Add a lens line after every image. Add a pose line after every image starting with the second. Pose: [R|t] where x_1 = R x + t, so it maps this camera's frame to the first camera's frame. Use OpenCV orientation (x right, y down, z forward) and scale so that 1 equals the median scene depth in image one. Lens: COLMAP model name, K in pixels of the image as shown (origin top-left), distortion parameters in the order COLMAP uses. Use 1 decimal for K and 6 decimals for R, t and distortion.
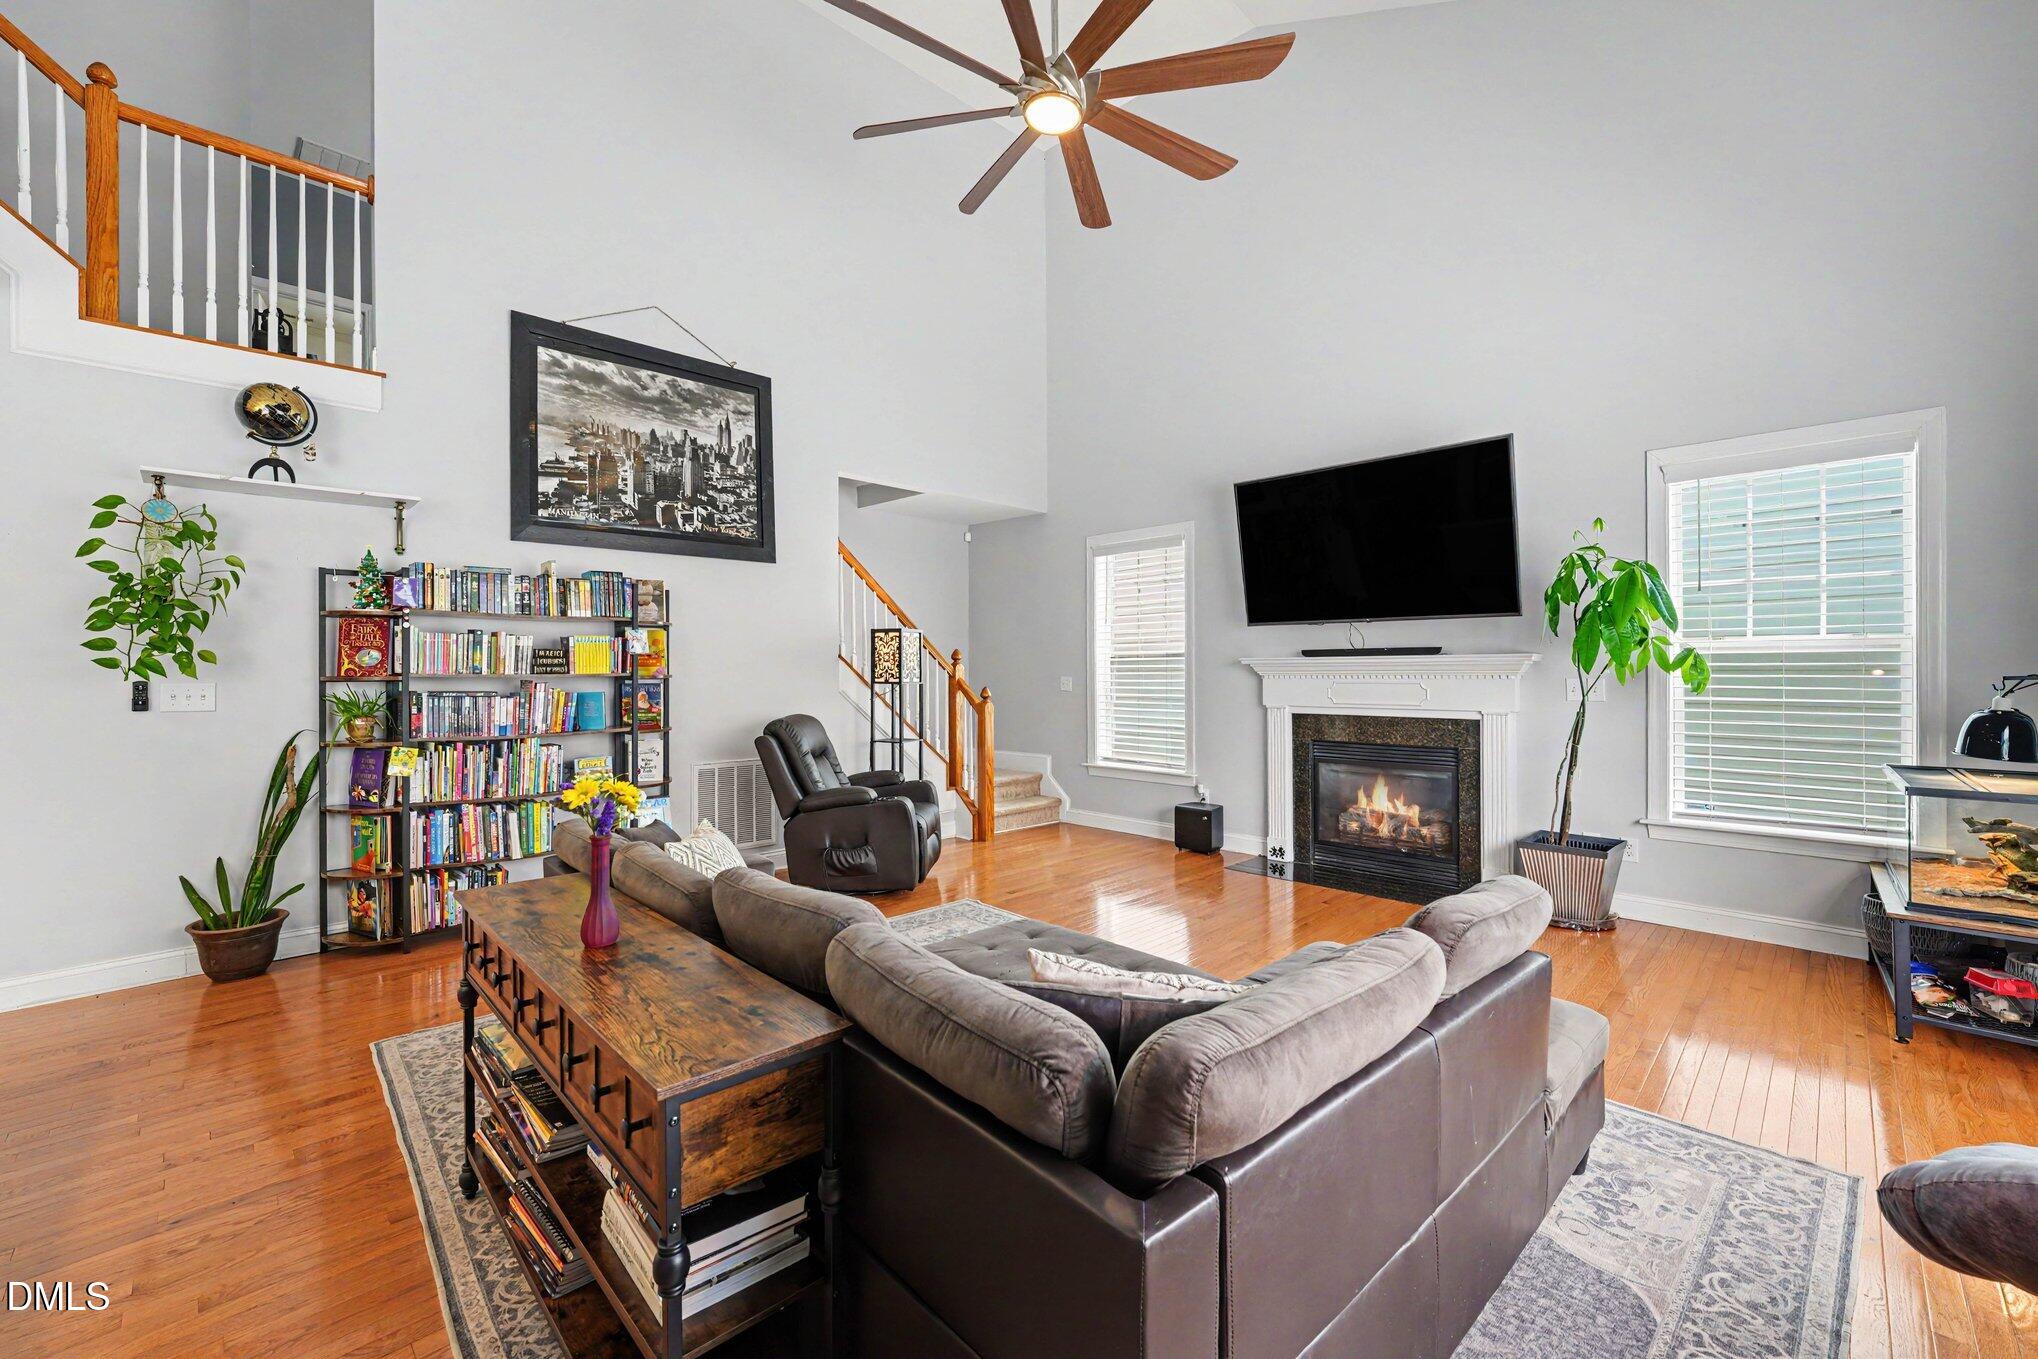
lens RADIAL K [[848.4, 0, 1019.0], [0, 848.4, 679.5], [0, 0, 1]] dist [-0.001879, -0.000240]
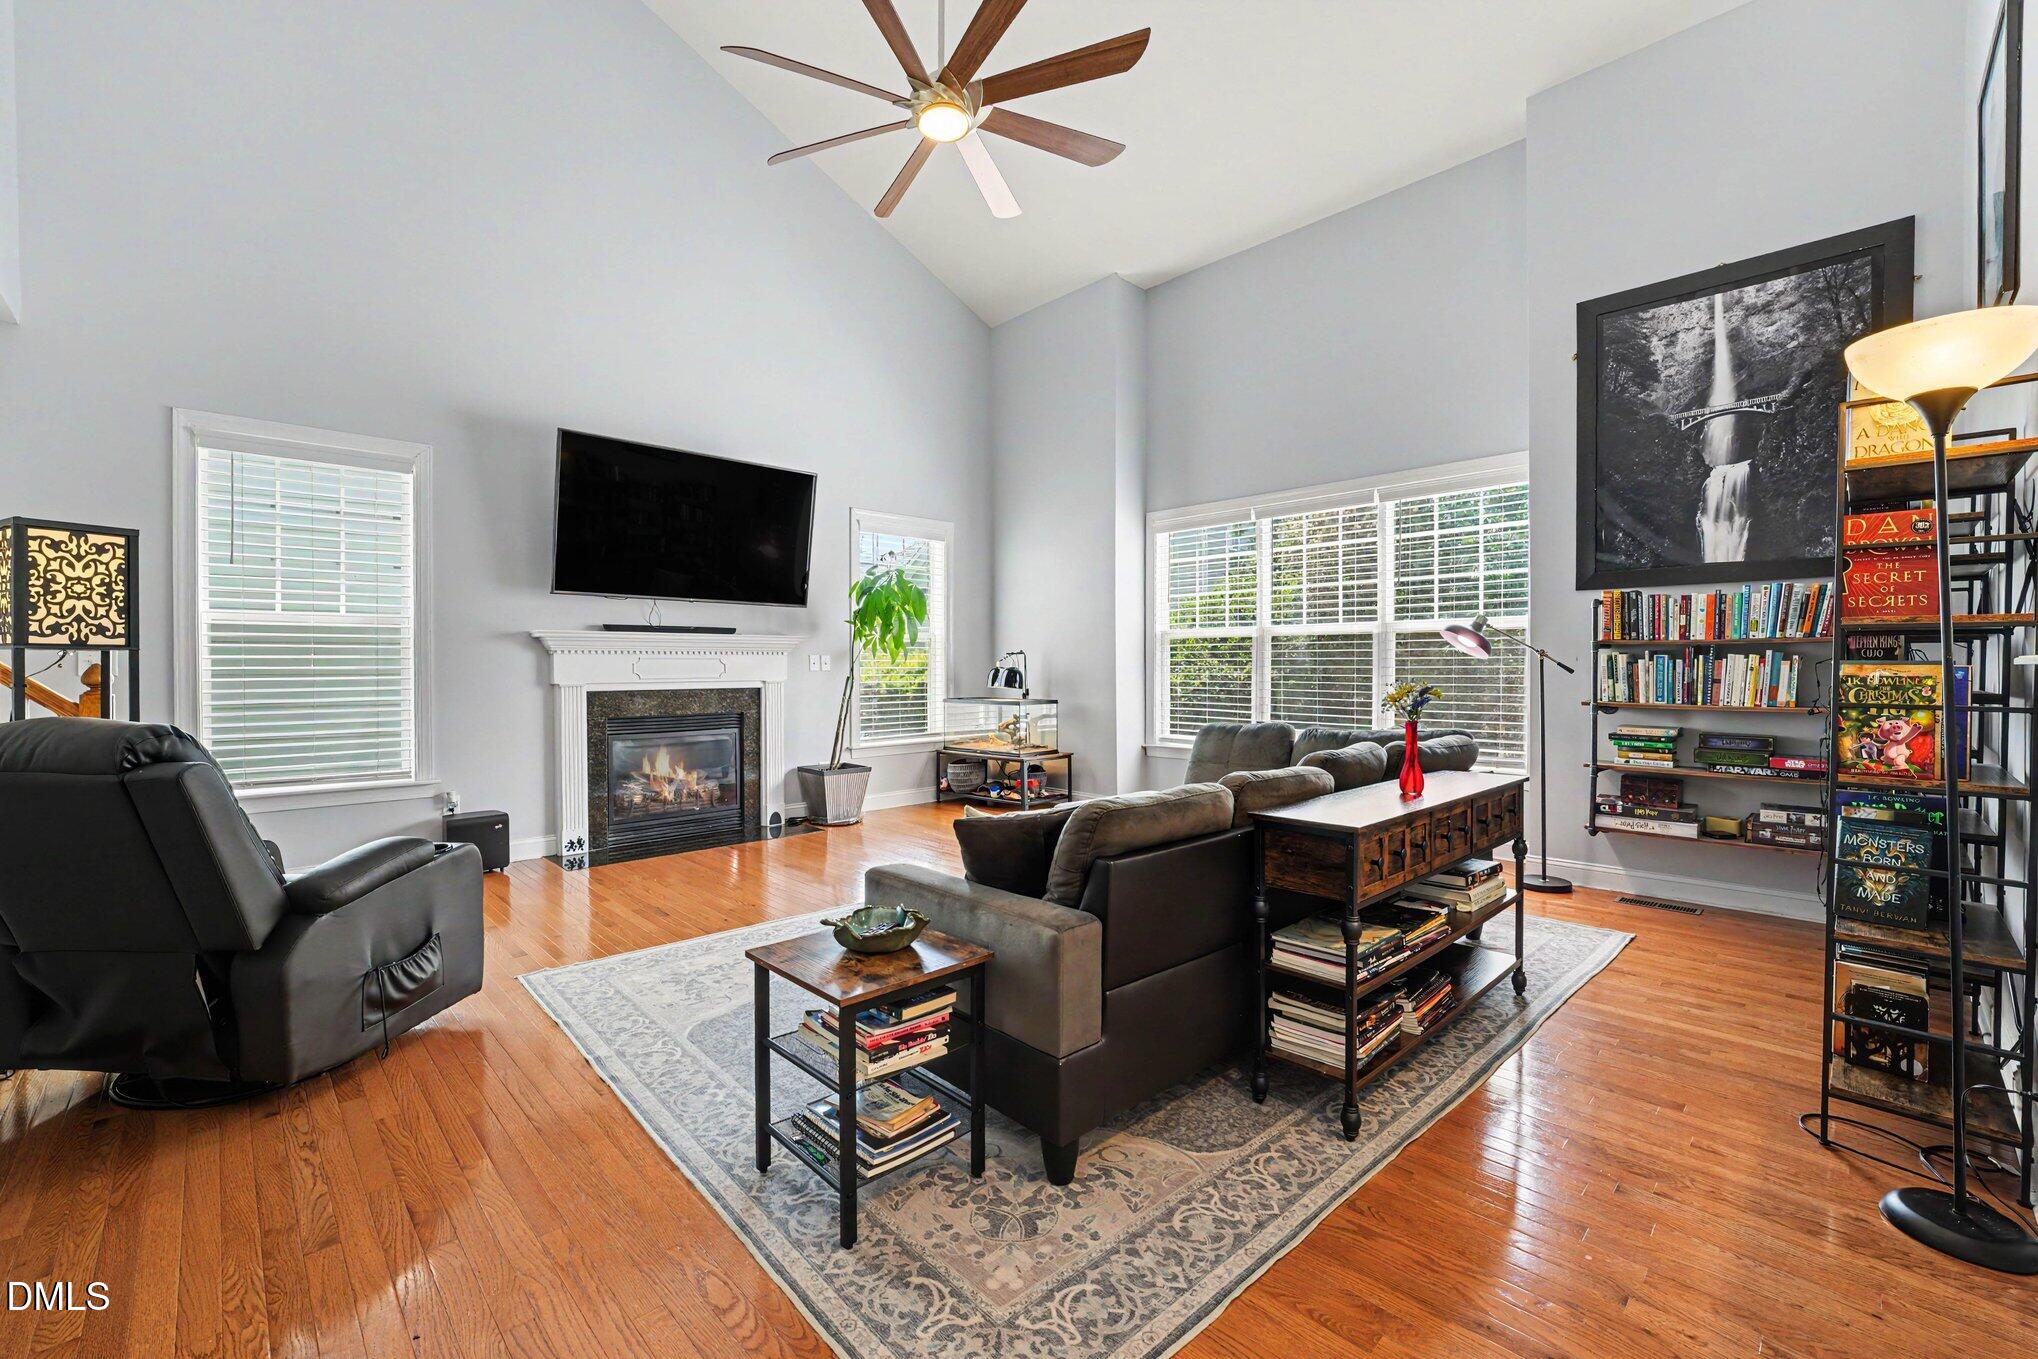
lens RADIAL K [[848.4, 0, 1019.0], [0, 848.4, 679.5], [0, 0, 1]] dist [-0.001879, -0.000240]
pose [[0.006186, -0.011122, 0.999919, -0.612662], [0.009175, 0.999897, 0.011065, 0.021242], [-0.999939, 0.009106, 0.006288, 0.526874]]
